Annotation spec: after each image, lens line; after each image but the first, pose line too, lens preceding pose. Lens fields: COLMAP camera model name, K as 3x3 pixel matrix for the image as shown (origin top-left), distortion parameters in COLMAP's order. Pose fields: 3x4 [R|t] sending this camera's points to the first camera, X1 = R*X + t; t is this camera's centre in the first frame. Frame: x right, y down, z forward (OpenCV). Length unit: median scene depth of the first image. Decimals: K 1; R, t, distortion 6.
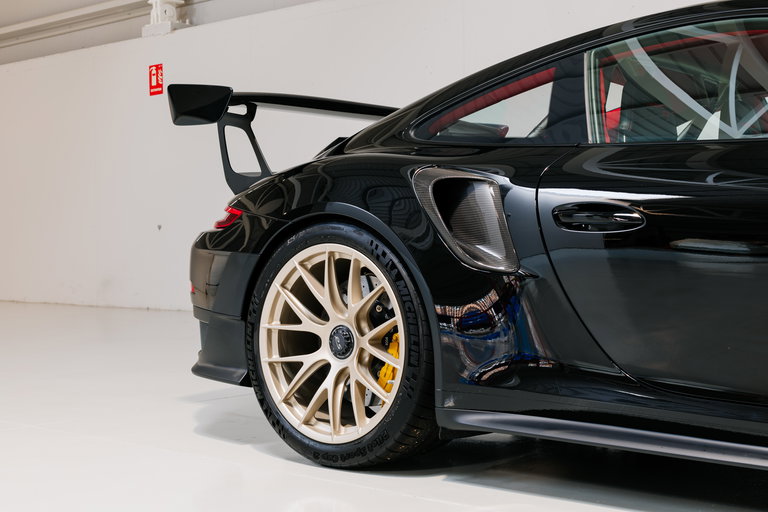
lens RADIAL K [[1119.7, 0, 383.3], [0, 1119.7, 252.9], [0, 0, 1]] dist [0.053635, 0.000000]
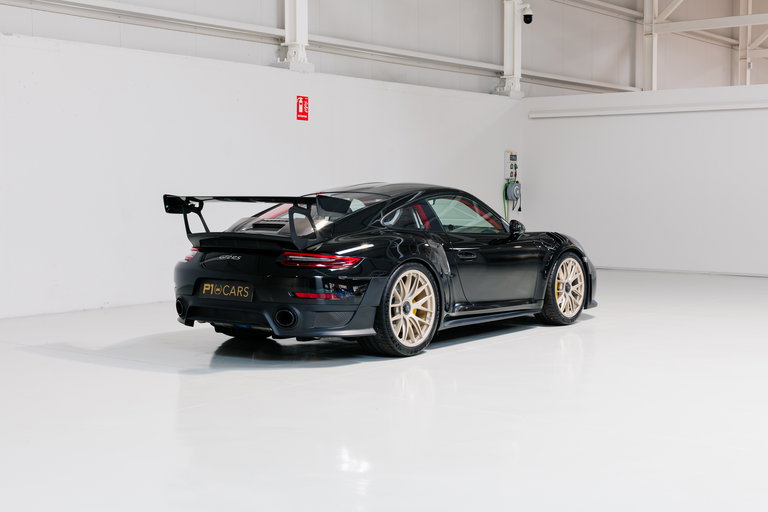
lens RADIAL K [[1119.7, 0, 392.3], [0, 1119.7, 247.5], [0, 0, 1]] dist [0.053635, 0.000000]
pose [[-0.038632, -0.048179, 0.998091, -2.515465], [0.002919, 0.998827, 0.048328, -0.177119], [-0.999249, 0.004781, -0.038446, 1.056496]]
